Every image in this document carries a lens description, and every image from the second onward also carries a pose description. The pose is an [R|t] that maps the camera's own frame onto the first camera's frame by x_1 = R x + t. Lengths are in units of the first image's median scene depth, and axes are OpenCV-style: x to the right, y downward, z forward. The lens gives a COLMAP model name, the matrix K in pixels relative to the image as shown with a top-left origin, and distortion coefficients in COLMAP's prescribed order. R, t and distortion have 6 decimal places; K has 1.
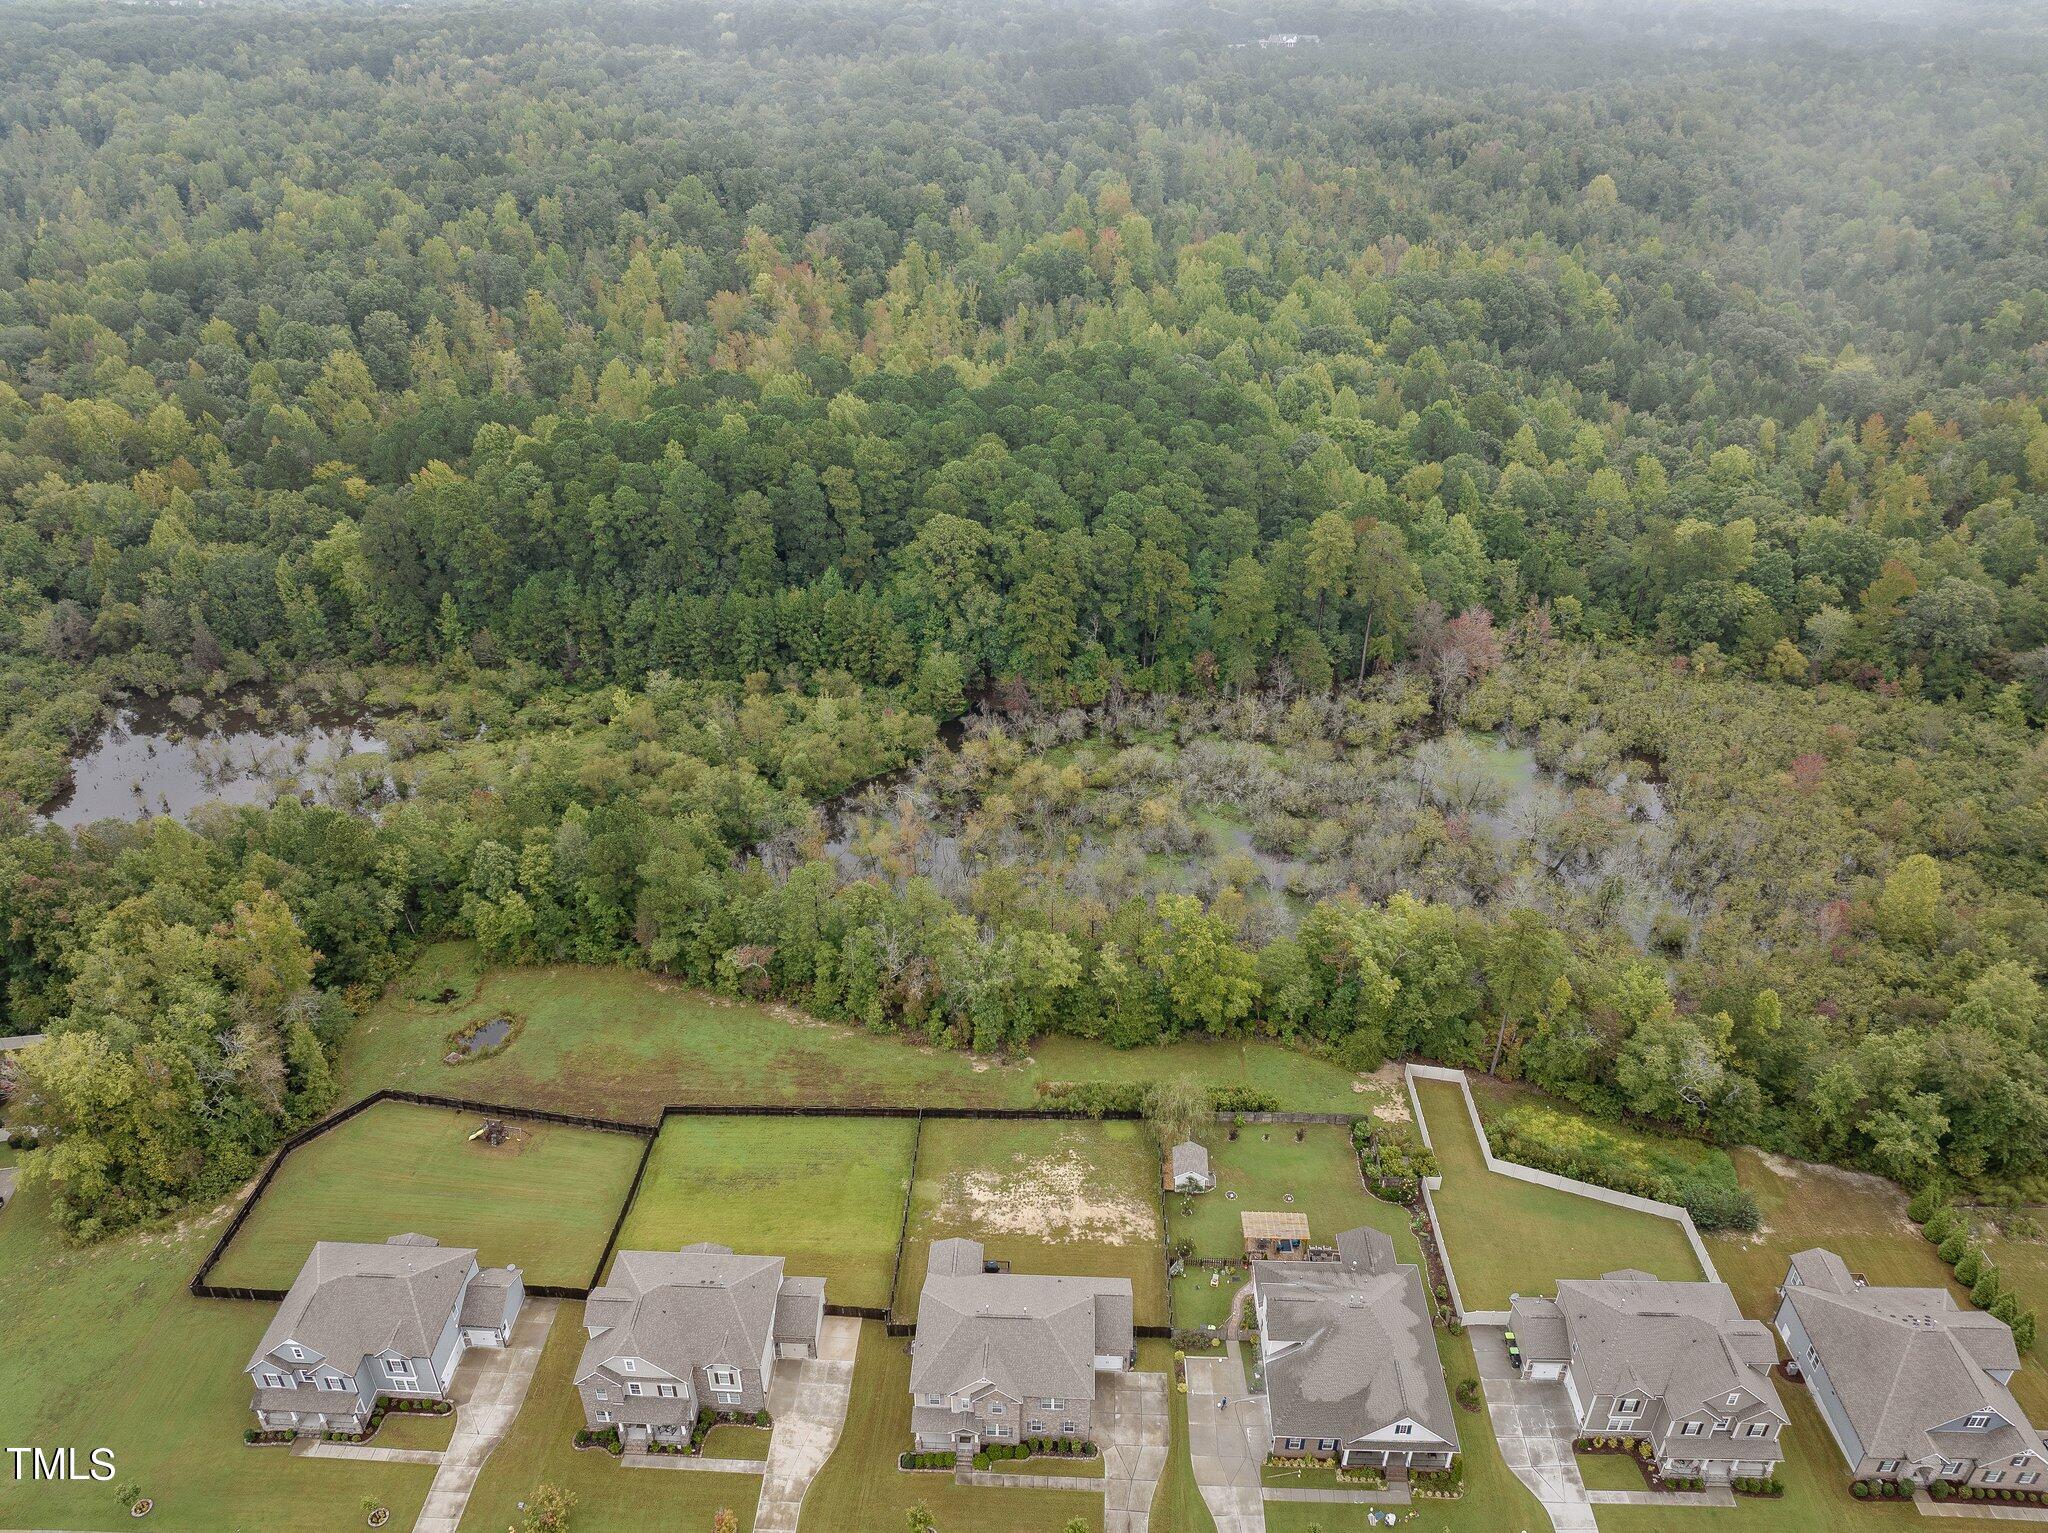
lens RADIAL K [[1467.2, 0, 1024.0], [0, 1467.2, 766.5], [0, 0, 1]] dist [-0.035063, -0.000090]
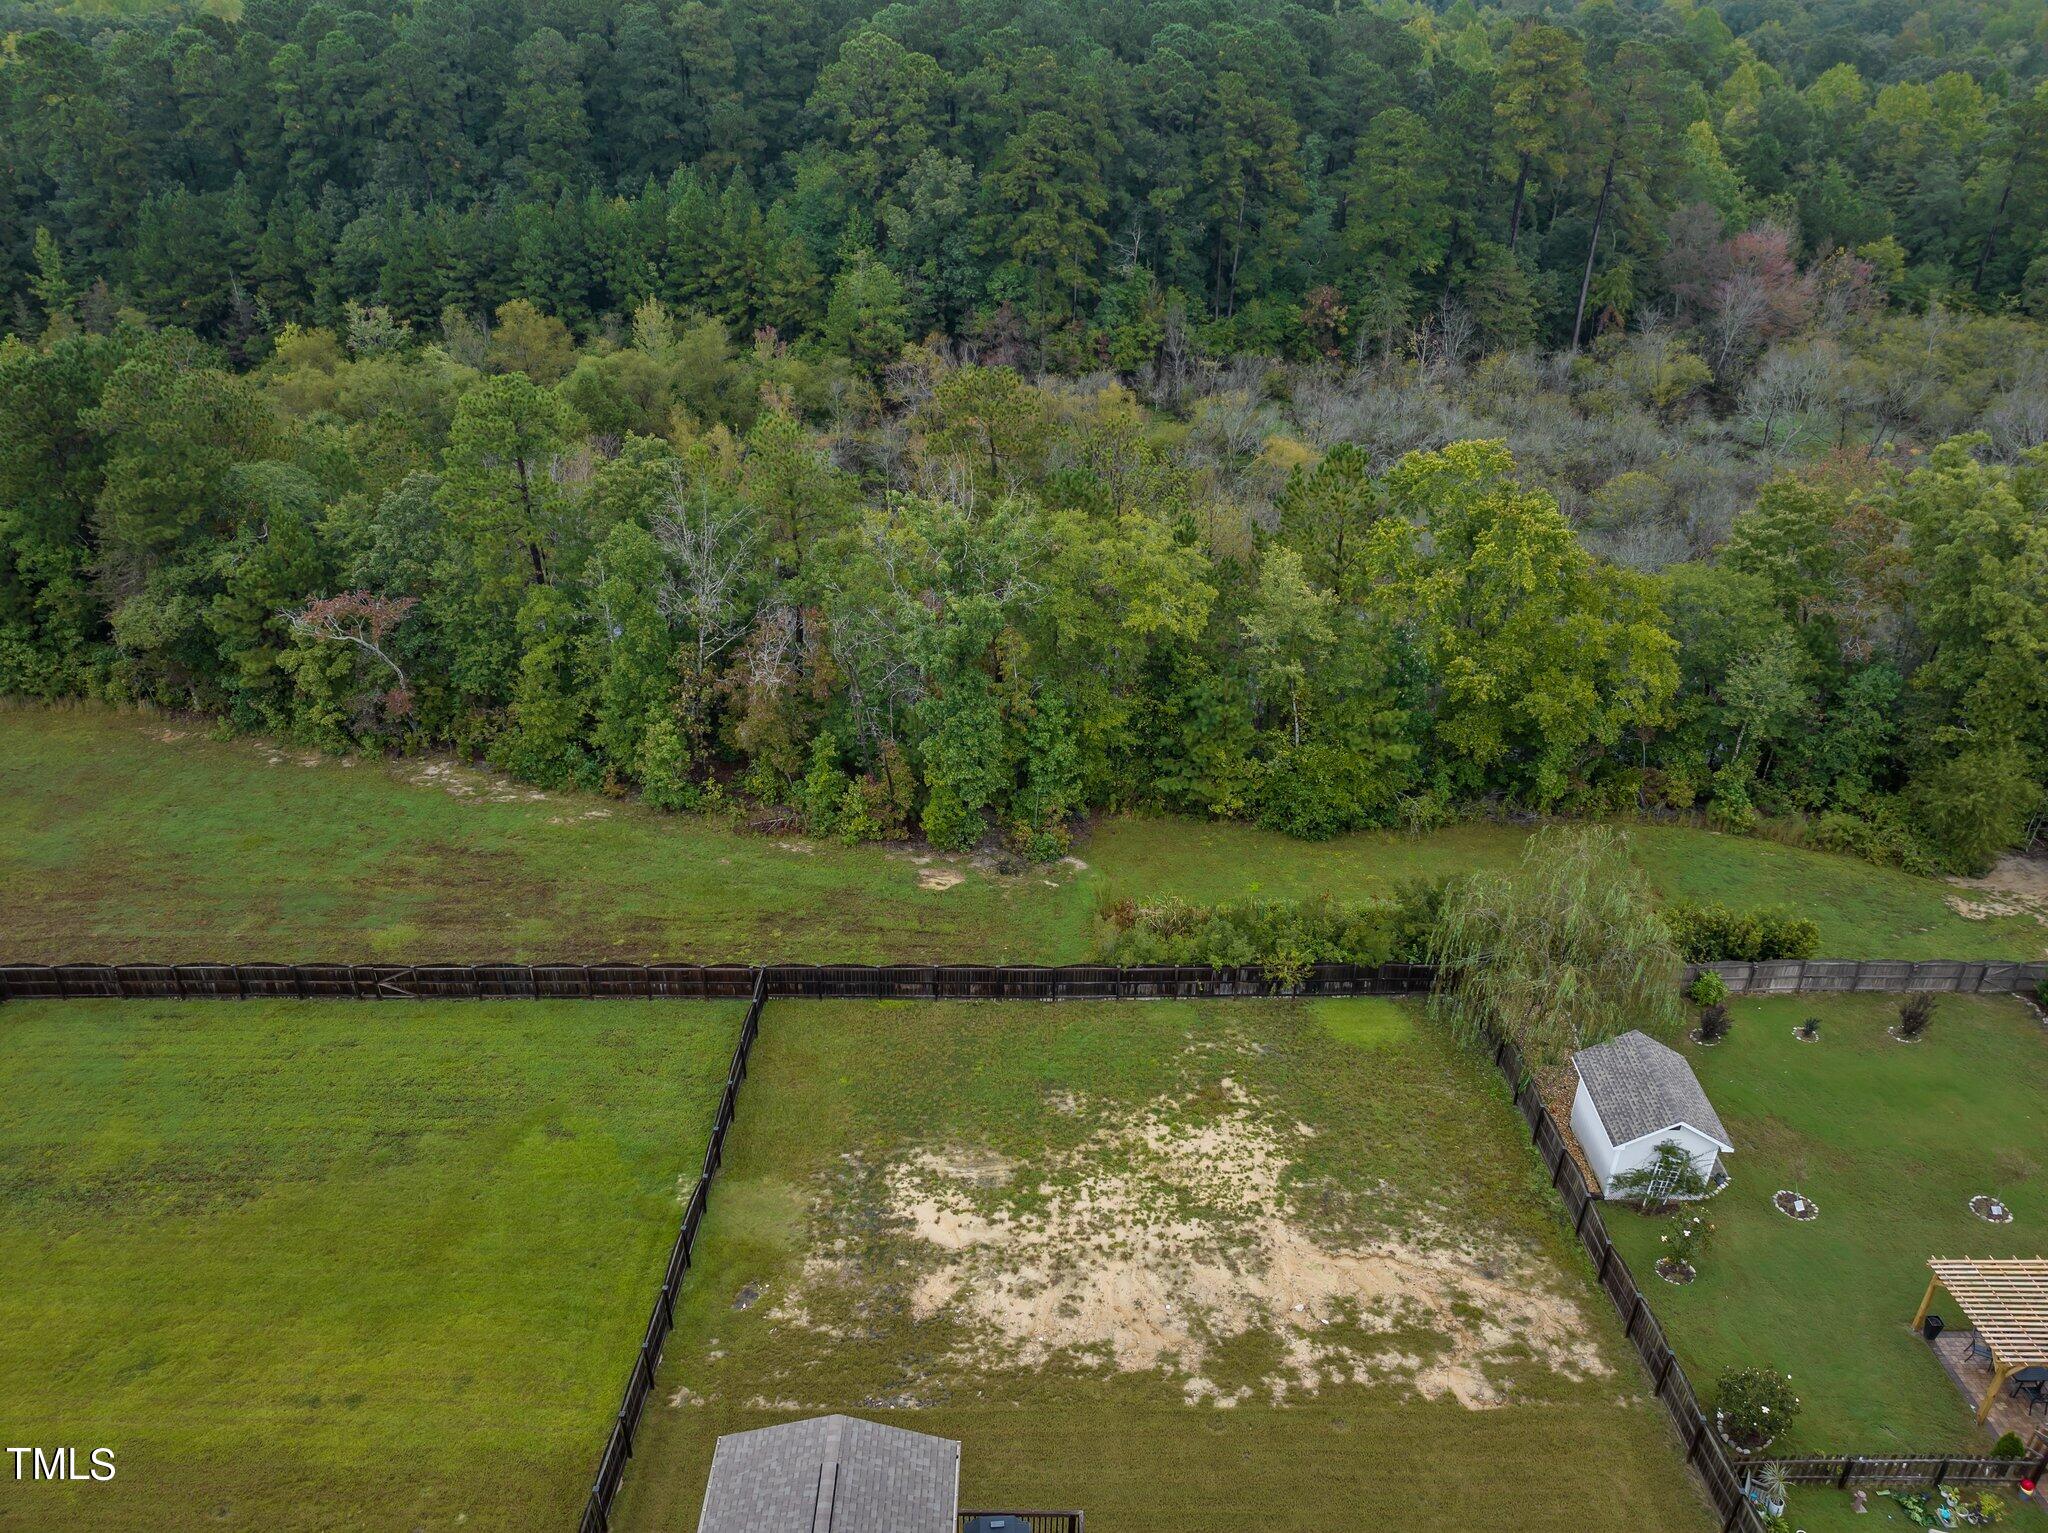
lens RADIAL K [[1442.5, 0, 1024.0], [0, 1442.5, 766.5], [0, 0, 1]] dist [-0.042222, 0.001361]
pose [[0.999574, -0.010216, 0.027325, -0.018480], [0.011131, 0.999375, -0.033555, 0.188313], [-0.026965, 0.033845, 0.999063, 0.633106]]
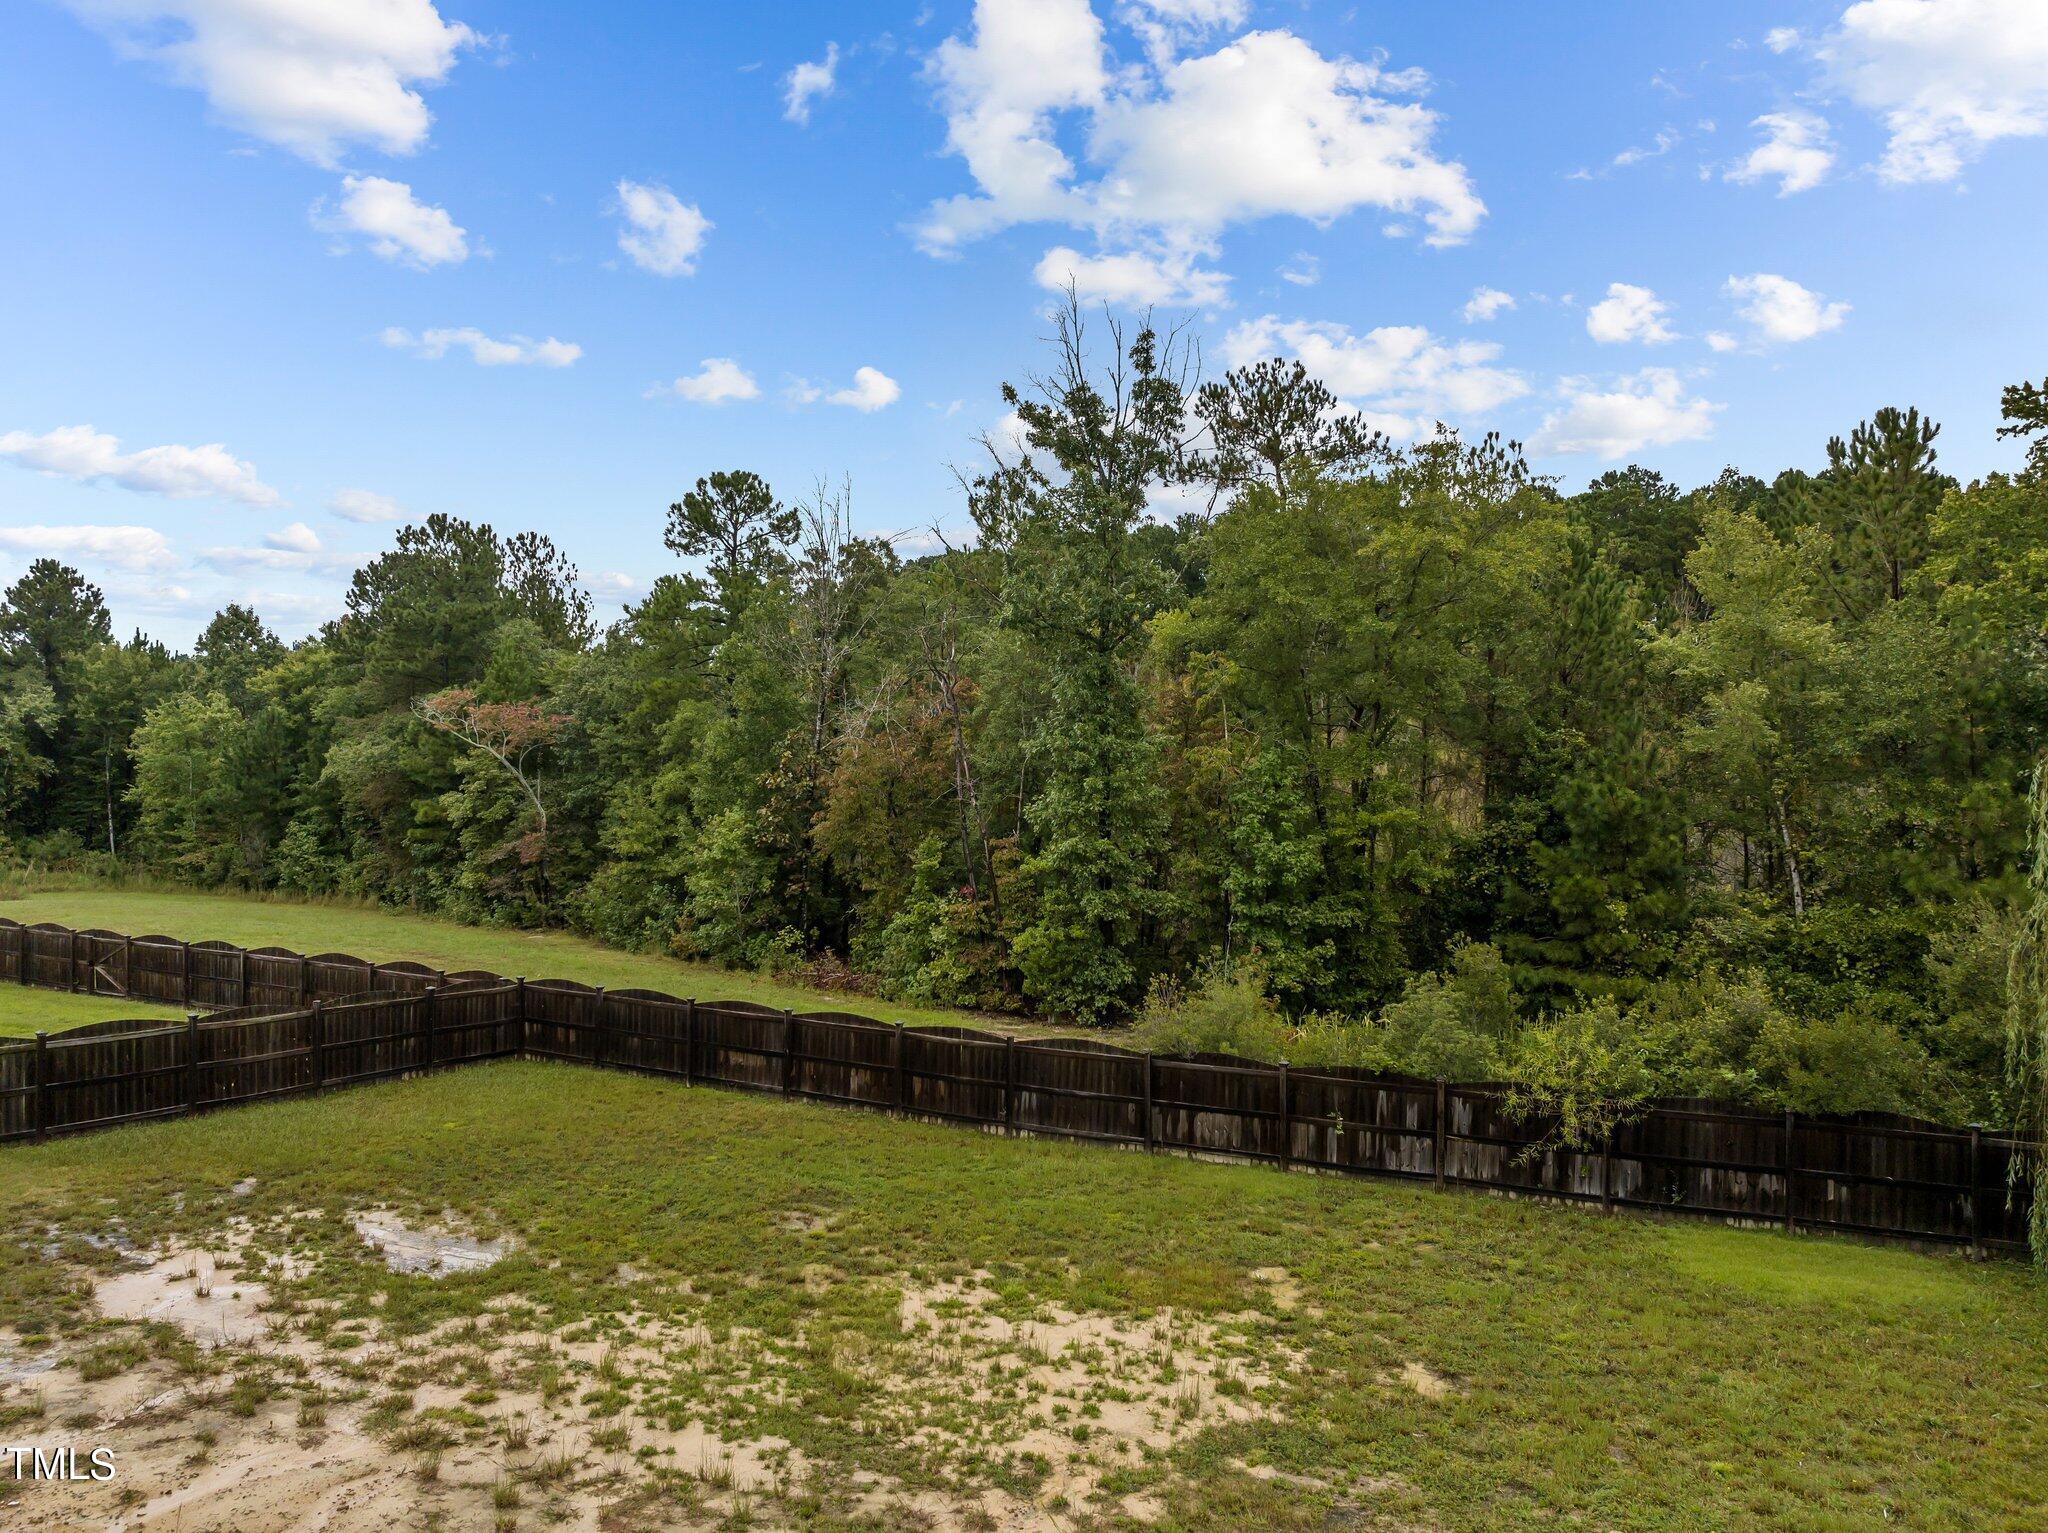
lens RADIAL K [[1442.5, 0, 1024.0], [0, 1442.5, 766.5], [0, 0, 1]] dist [-0.042222, 0.001361]
pose [[0.896673, -0.002292, -0.442687, 0.057008], [-0.226527, 0.856775, -0.463273, 0.261383], [0.380345, 0.515685, 0.767728, 0.826522]]
